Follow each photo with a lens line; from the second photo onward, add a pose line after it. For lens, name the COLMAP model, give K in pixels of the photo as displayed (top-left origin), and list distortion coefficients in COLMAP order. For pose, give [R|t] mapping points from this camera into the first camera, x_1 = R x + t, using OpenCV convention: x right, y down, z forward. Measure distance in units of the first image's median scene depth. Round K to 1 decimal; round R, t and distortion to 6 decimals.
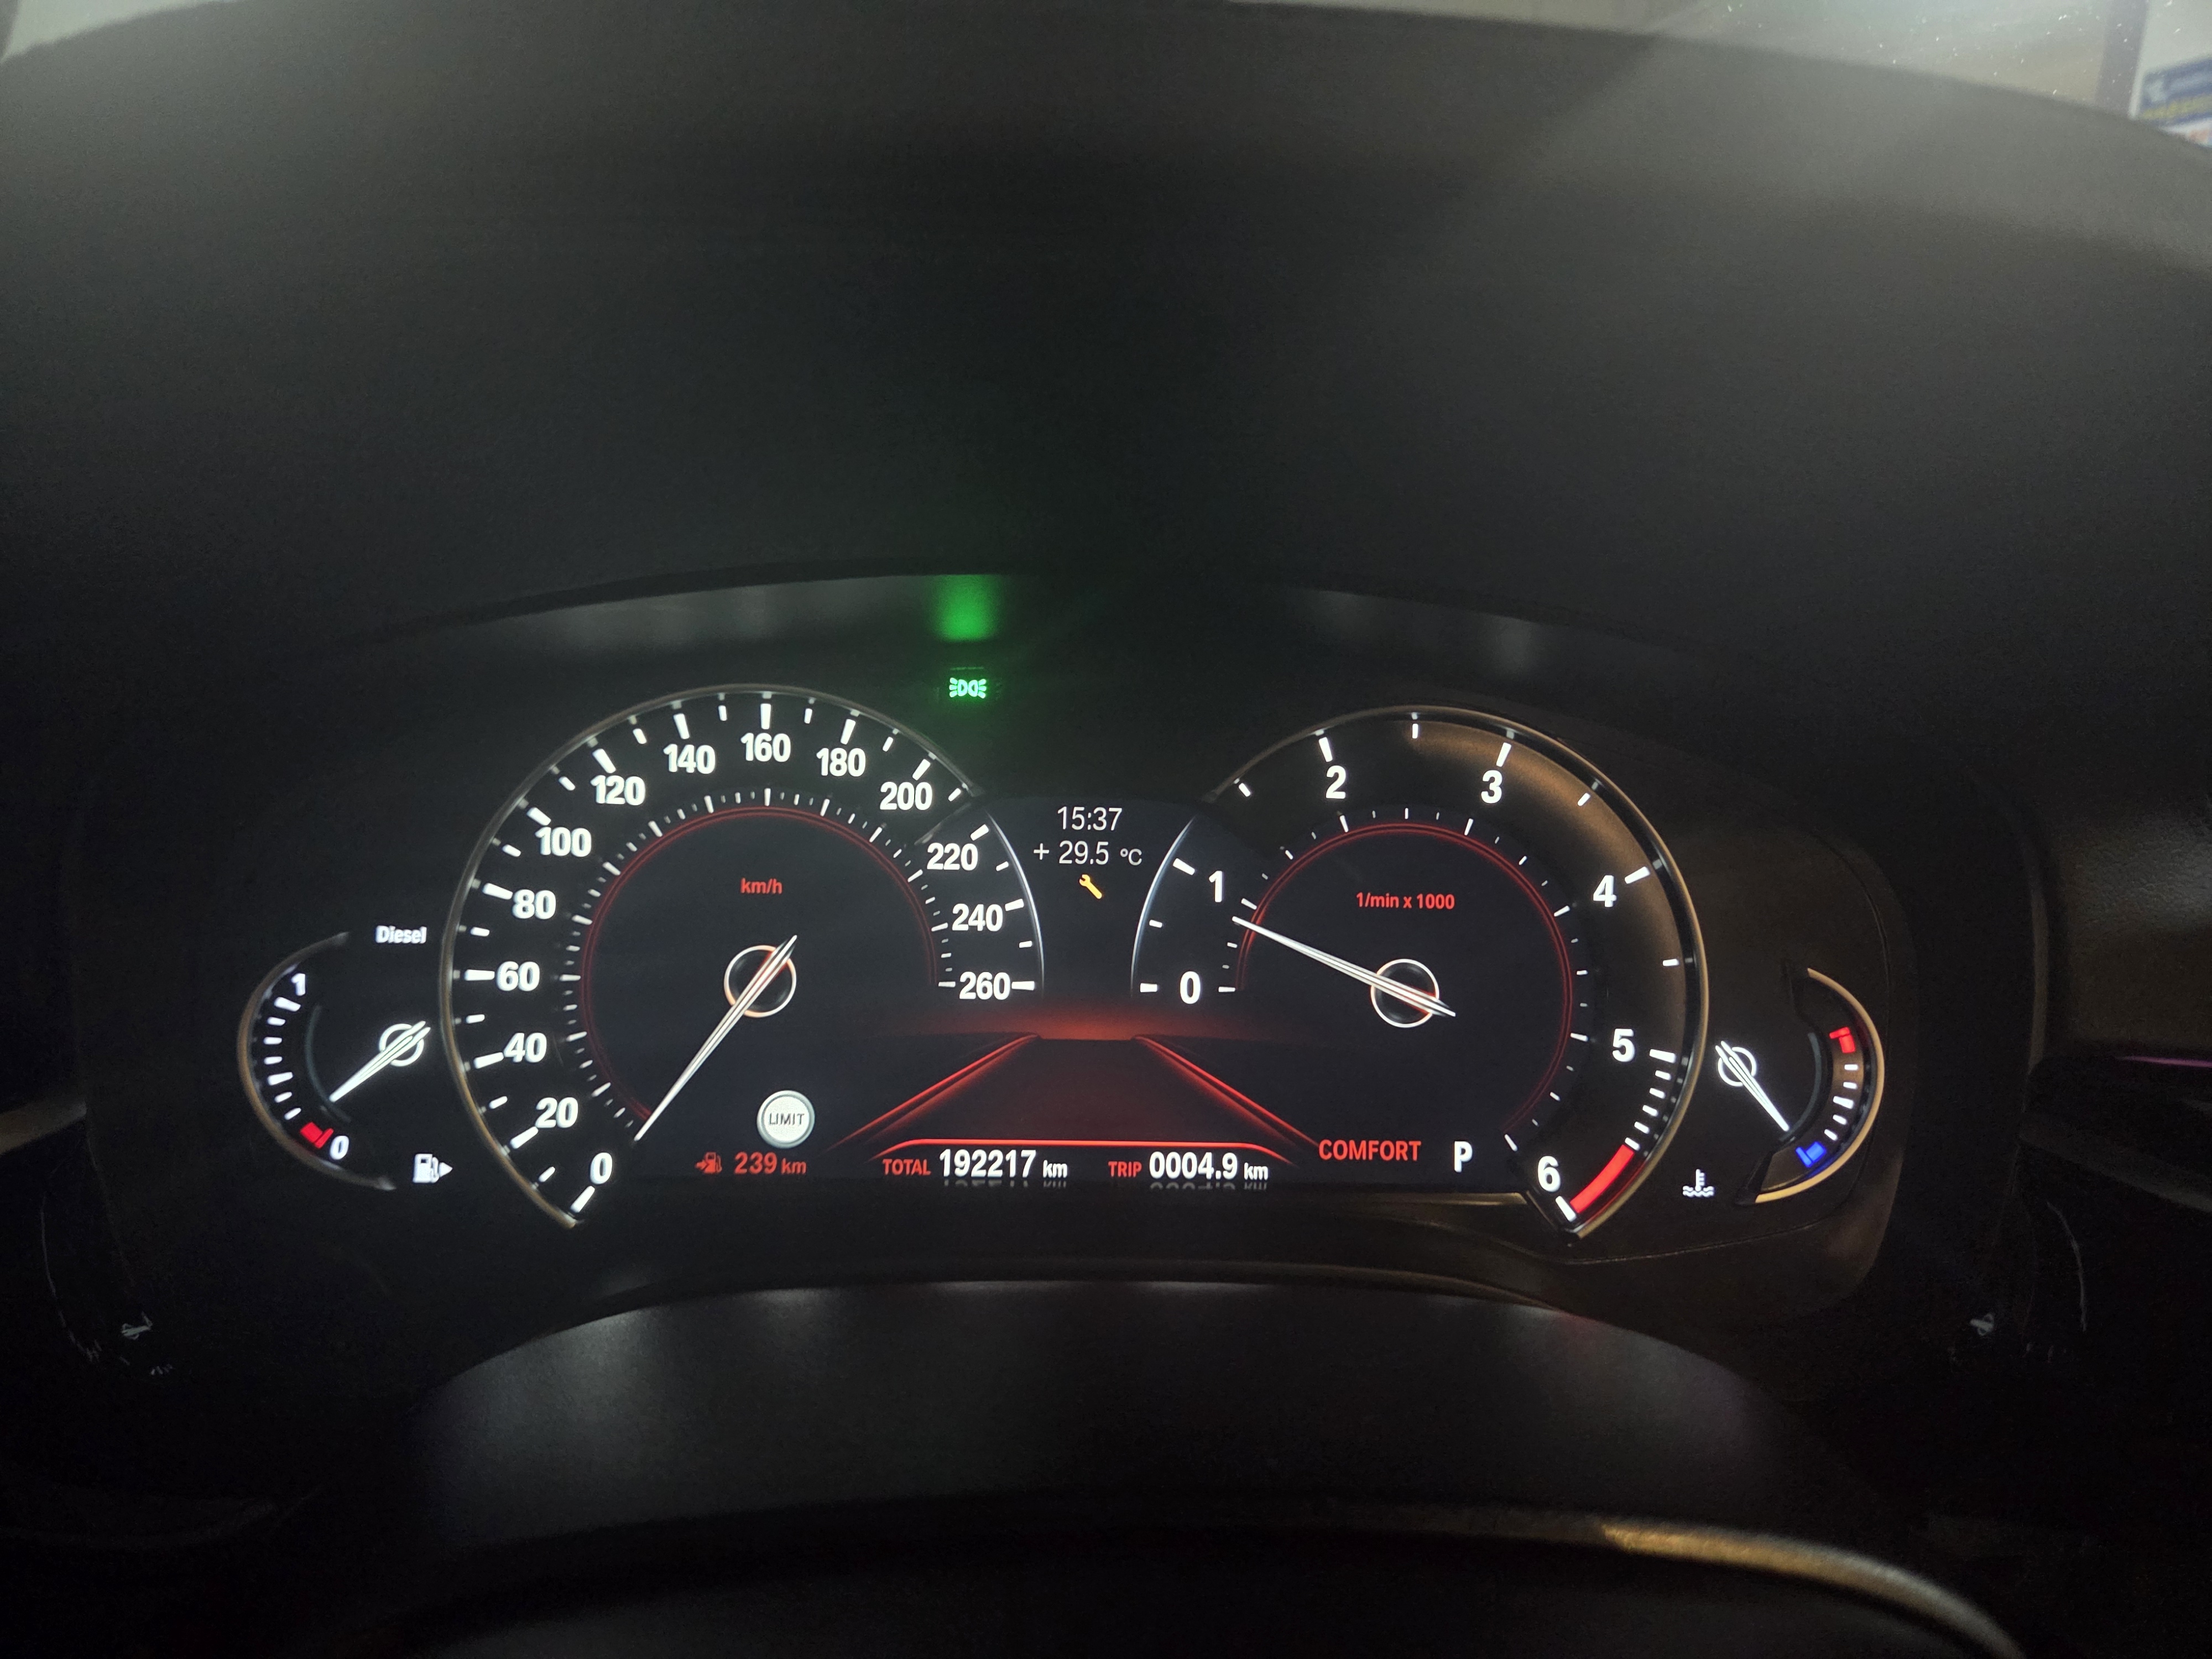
lens RADIAL K [[1513.4, 0, 1115.8], [0, 1513.4, 842.7], [0, 0, 1]] dist [0.047758, -0.053676]
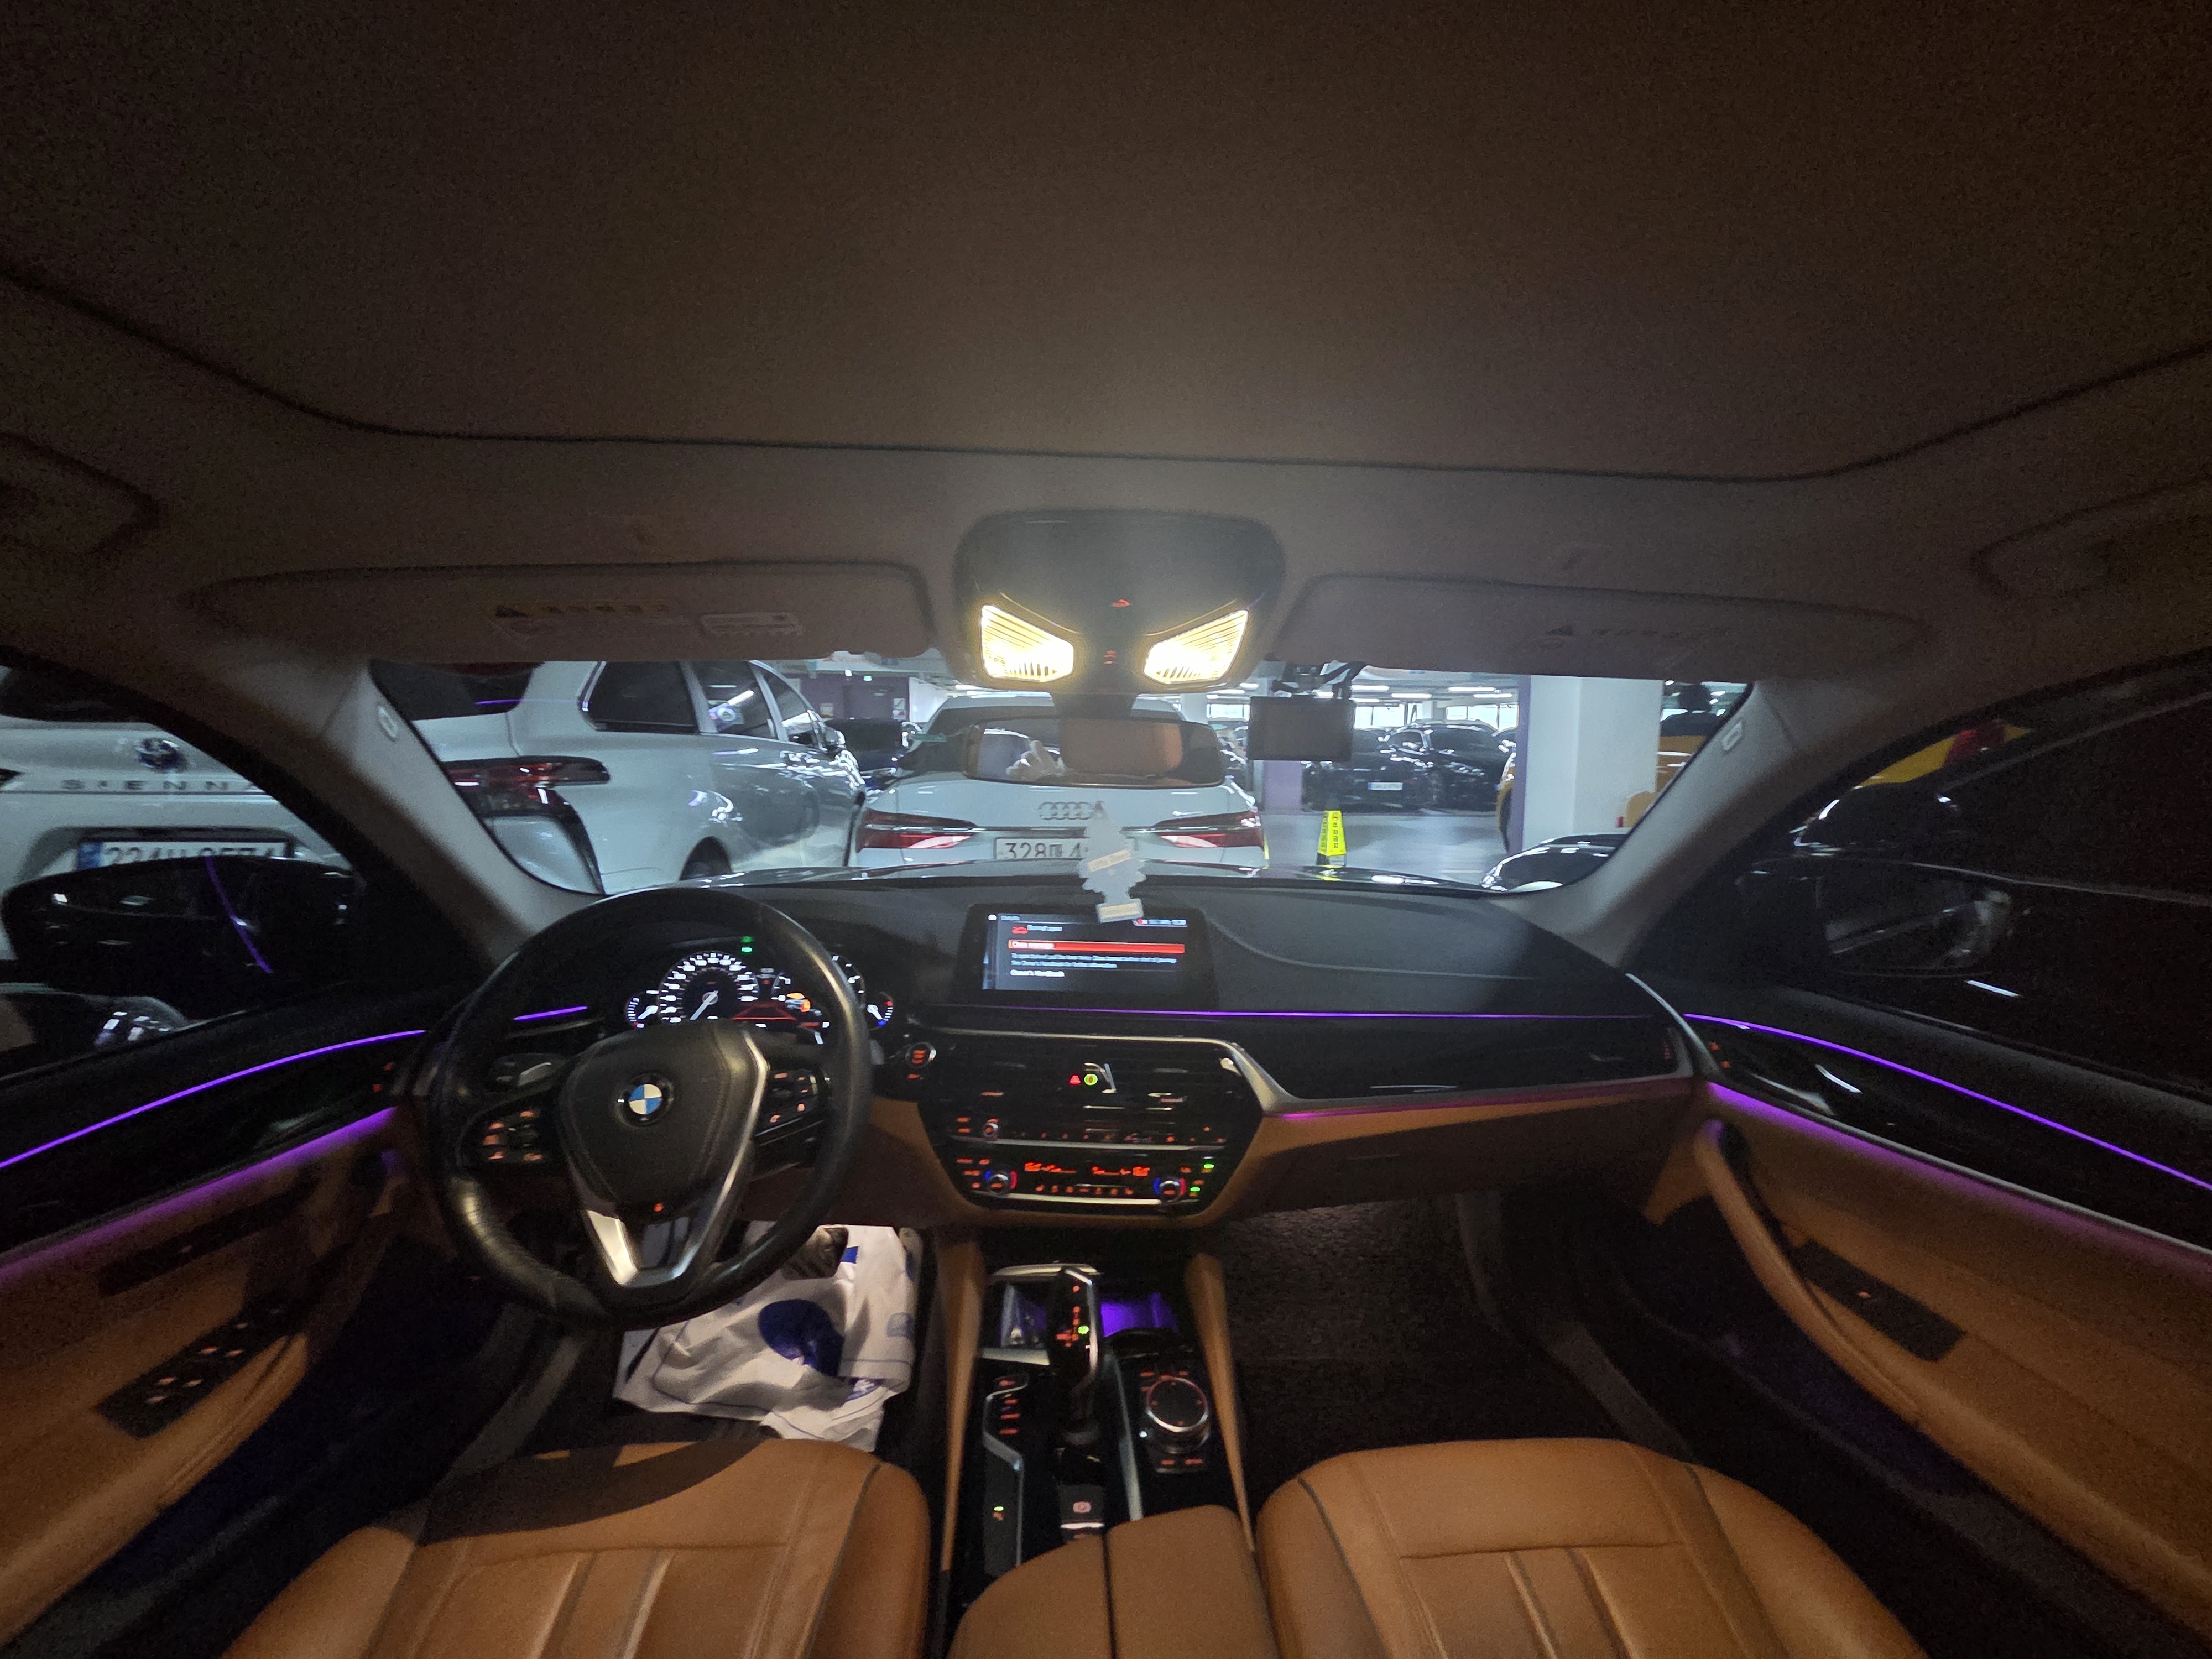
lens RADIAL K [[920.9, 0, 1123.9], [0, 920.9, 816.2], [0, 0, 1]] dist [-0.005064, -0.000742]
pose [[0.999642, -0.024605, 0.010541, 1.413582], [0.026134, 0.982292, -0.185527, 0.099518], [-0.005789, 0.185736, 0.982583, -2.796749]]
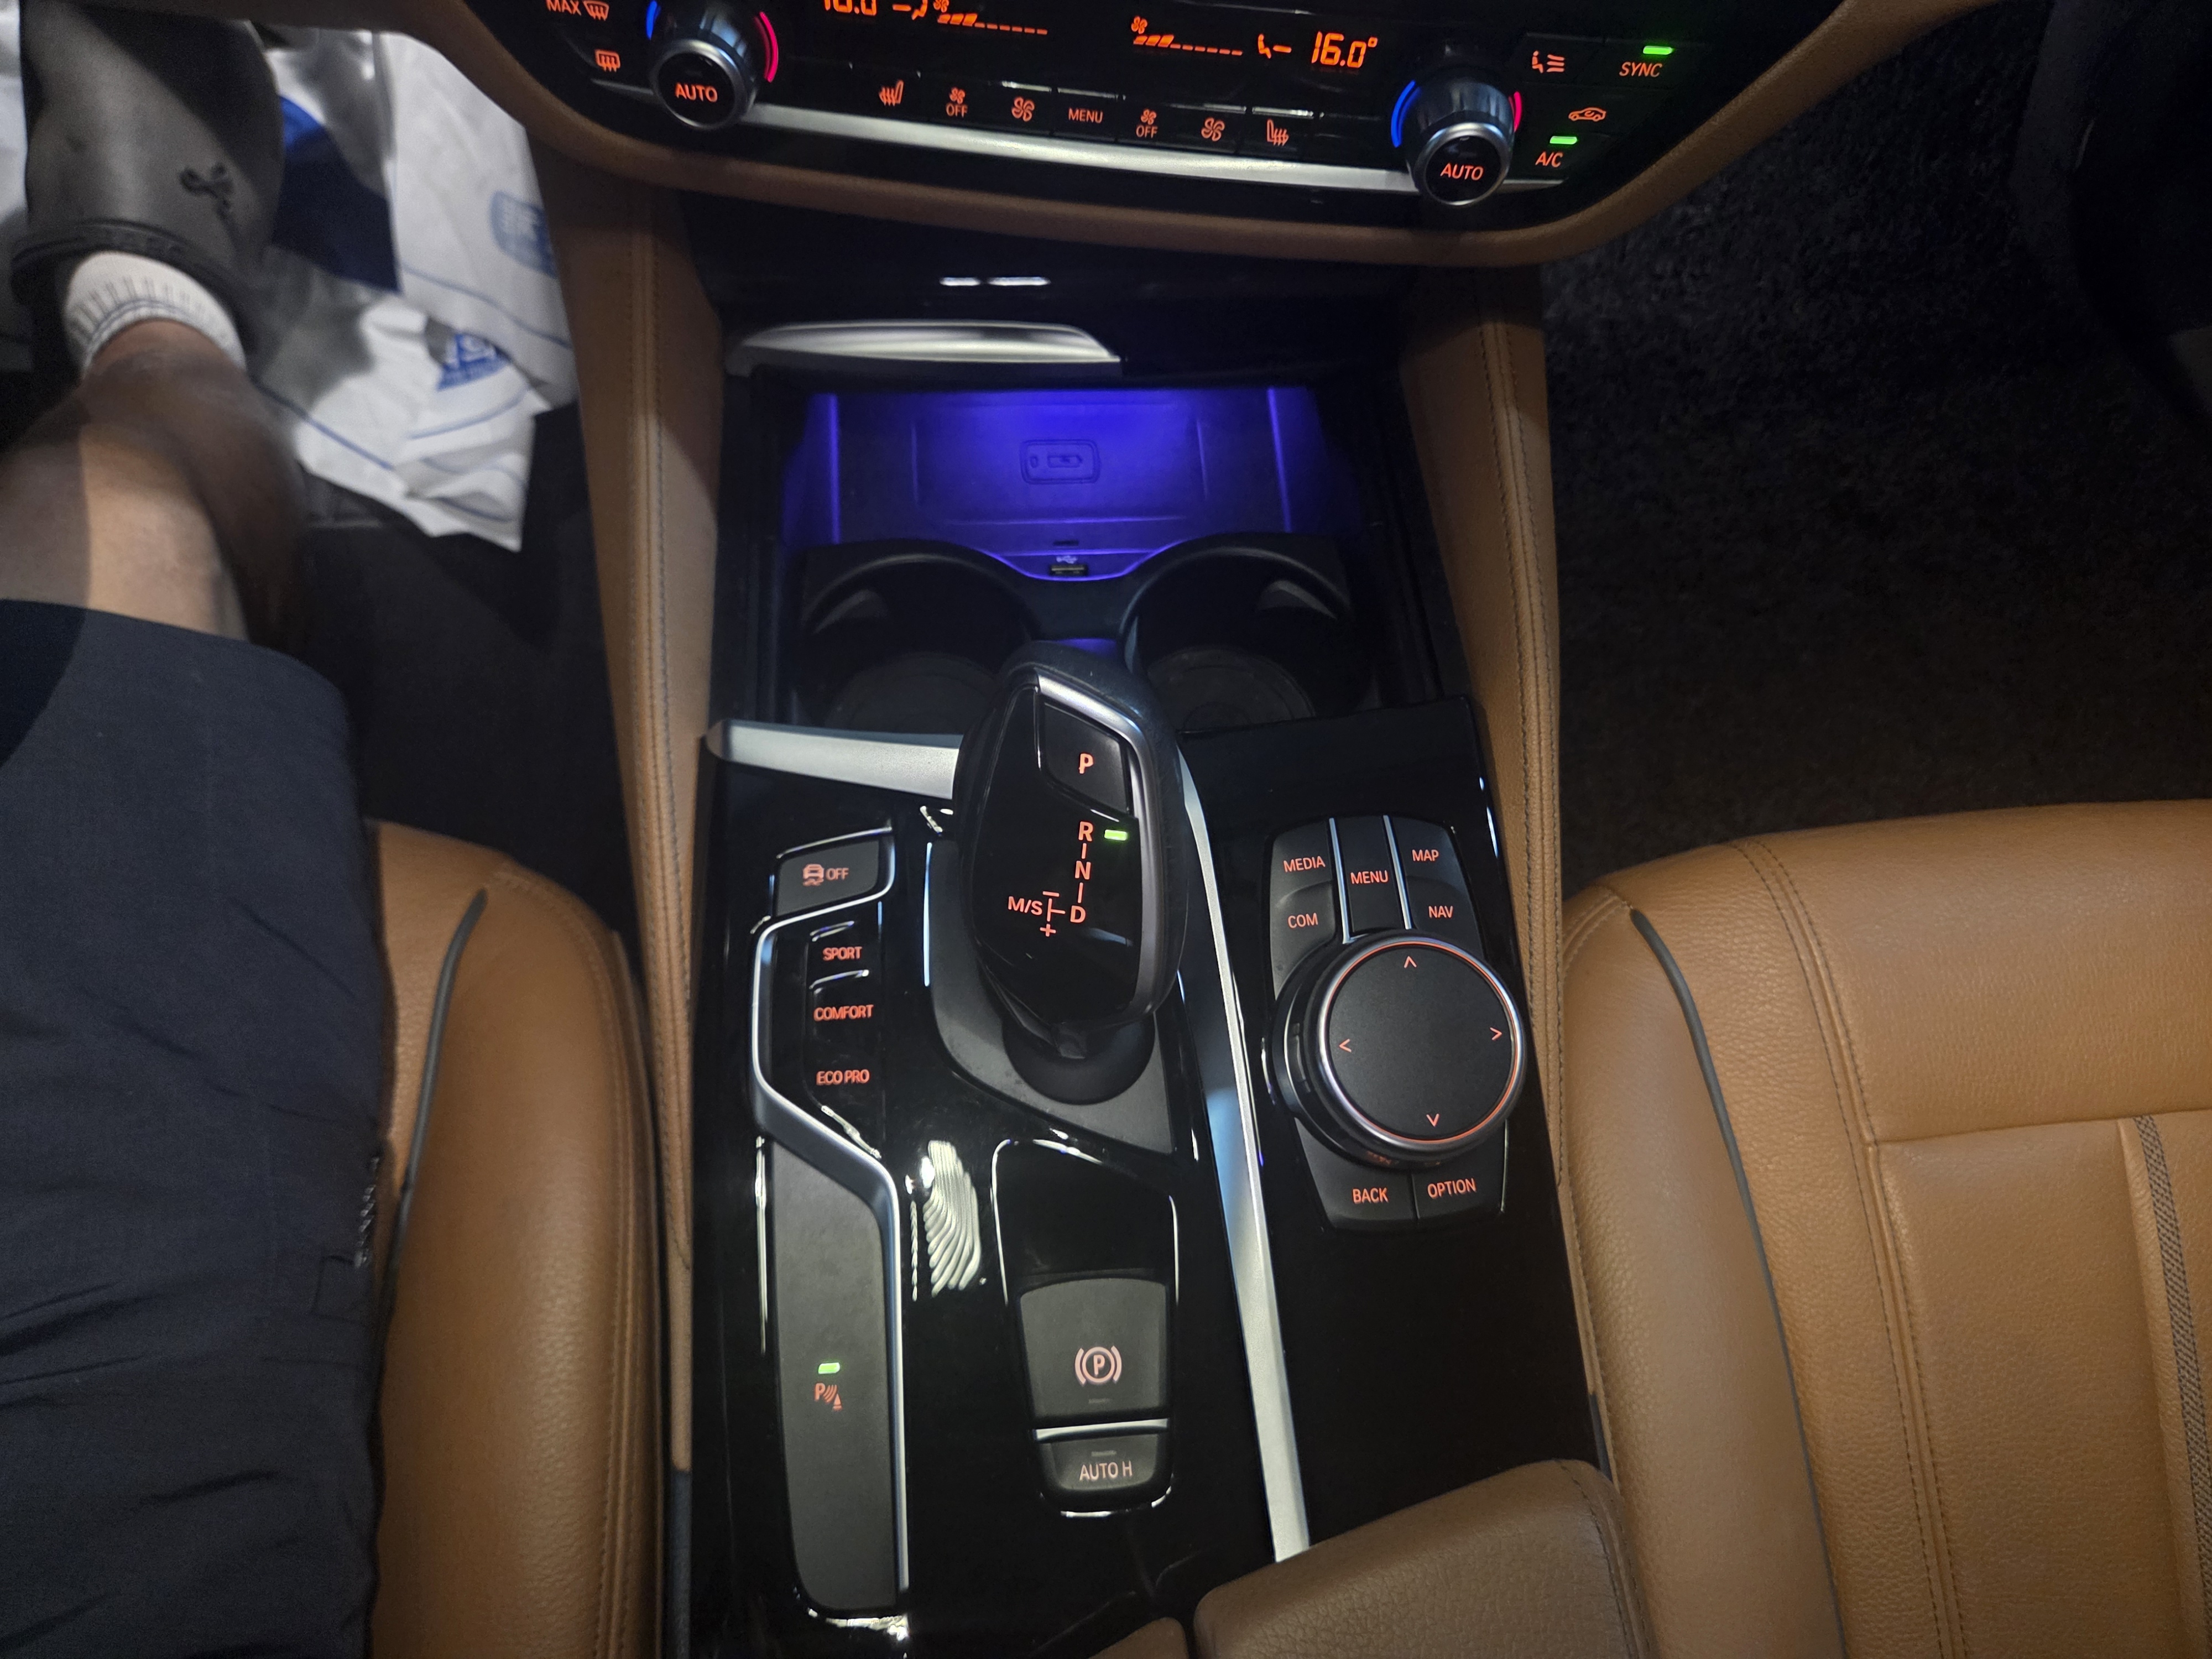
lens RADIAL K [[1513.4, 0, 1092.1], [0, 1513.4, 816.8], [0, 0, 1]] dist [0.047758, -0.053676]
pose [[0.999332, 0.004745, 0.036228, 1.238581], [-0.031195, 0.627017, 0.778381, 0.178947], [-0.019022, -0.778991, 0.626746, -0.595598]]
